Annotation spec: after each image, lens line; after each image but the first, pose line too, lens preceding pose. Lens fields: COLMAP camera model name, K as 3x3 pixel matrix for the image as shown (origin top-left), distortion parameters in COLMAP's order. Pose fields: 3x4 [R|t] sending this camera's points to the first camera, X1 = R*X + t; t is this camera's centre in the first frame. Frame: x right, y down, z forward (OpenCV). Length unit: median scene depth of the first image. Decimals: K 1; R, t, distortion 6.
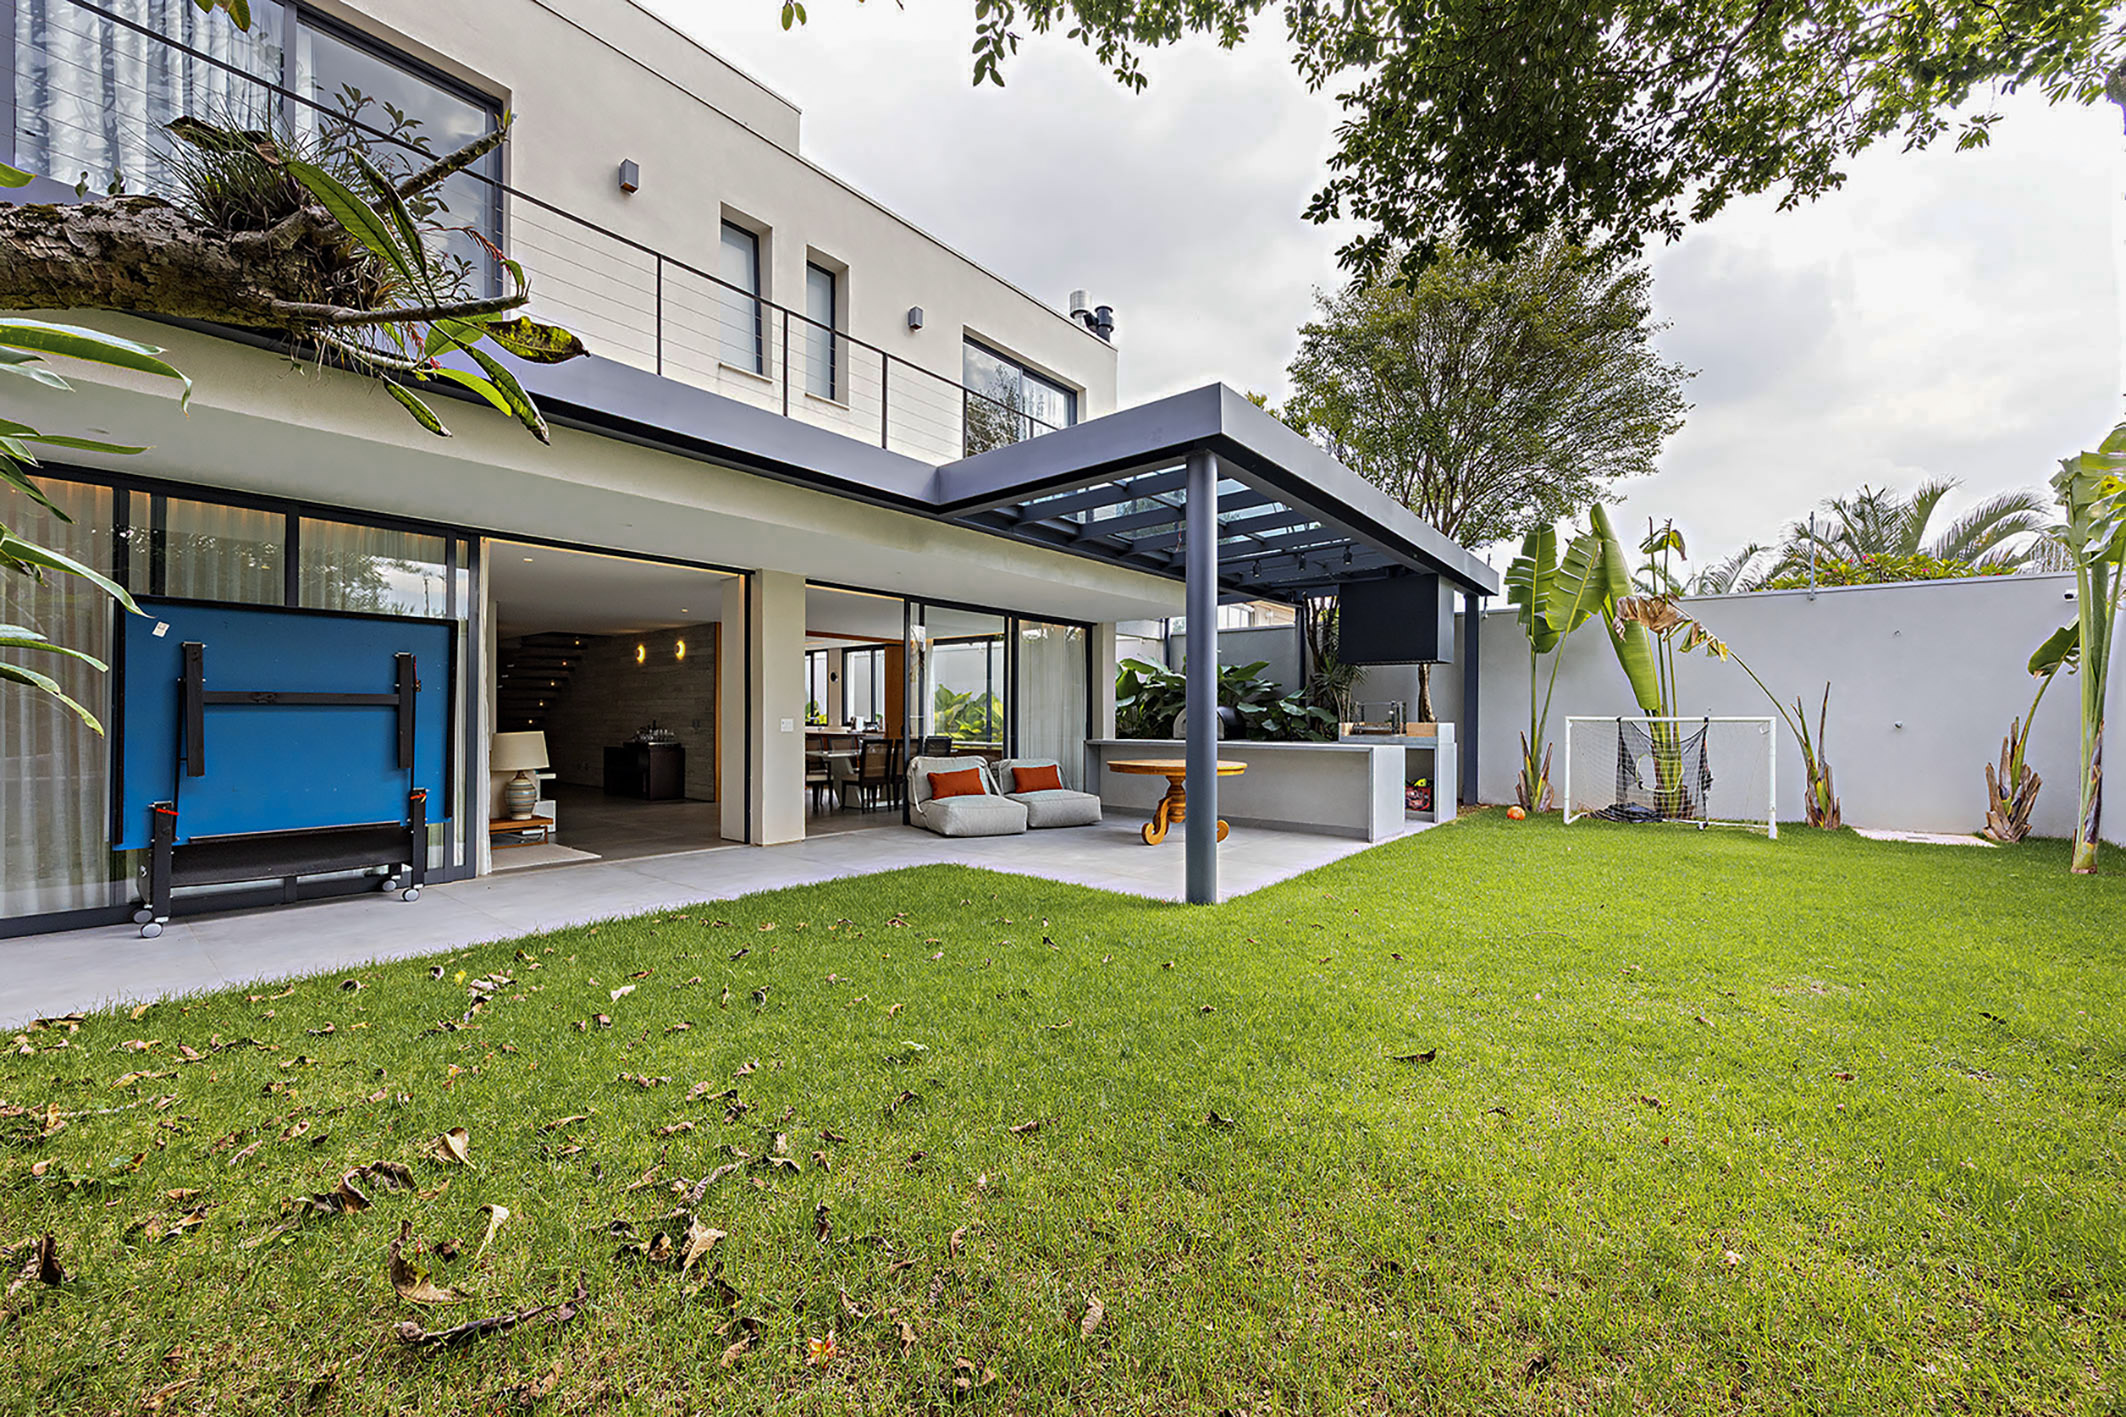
lens RADIAL K [[789.6, 0, 1063.0], [0, 789.6, 708.5], [0, 0, 1]] dist [-0.000624, 0.000029]
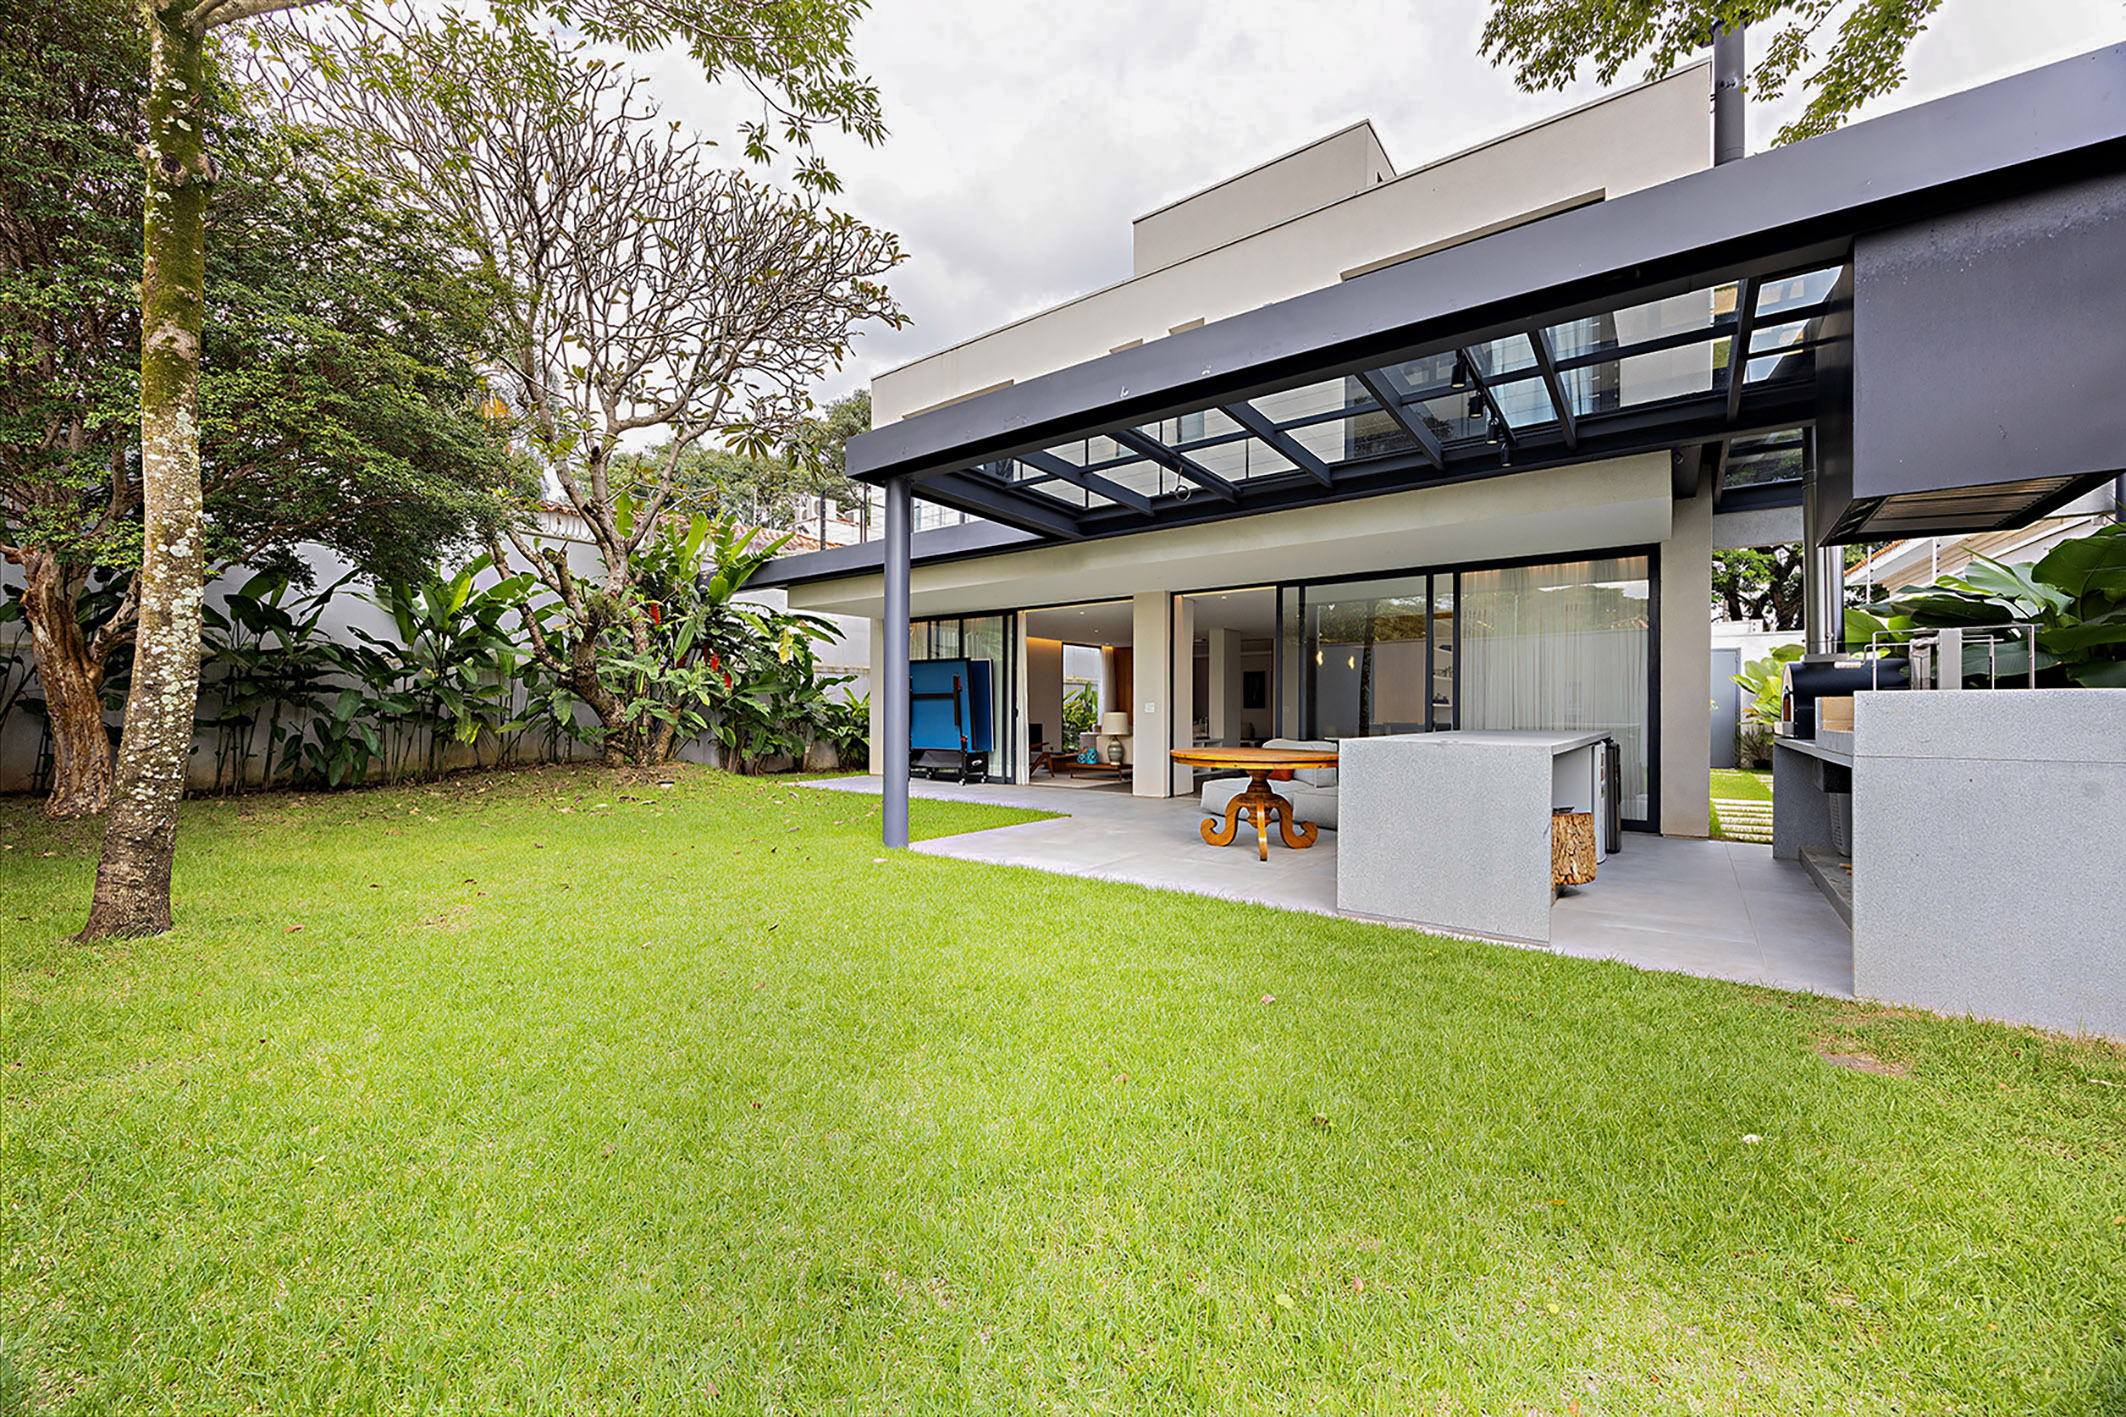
lens RADIAL K [[789.6, 0, 1063.0], [0, 789.6, 708.5], [0, 0, 1]] dist [-0.000624, 0.000029]
pose [[0.050476, -0.006033, -0.998707, 1.255395], [0.001948, 0.999980, -0.005942, 0.036004], [0.998723, -0.001646, 0.050486, 1.035959]]
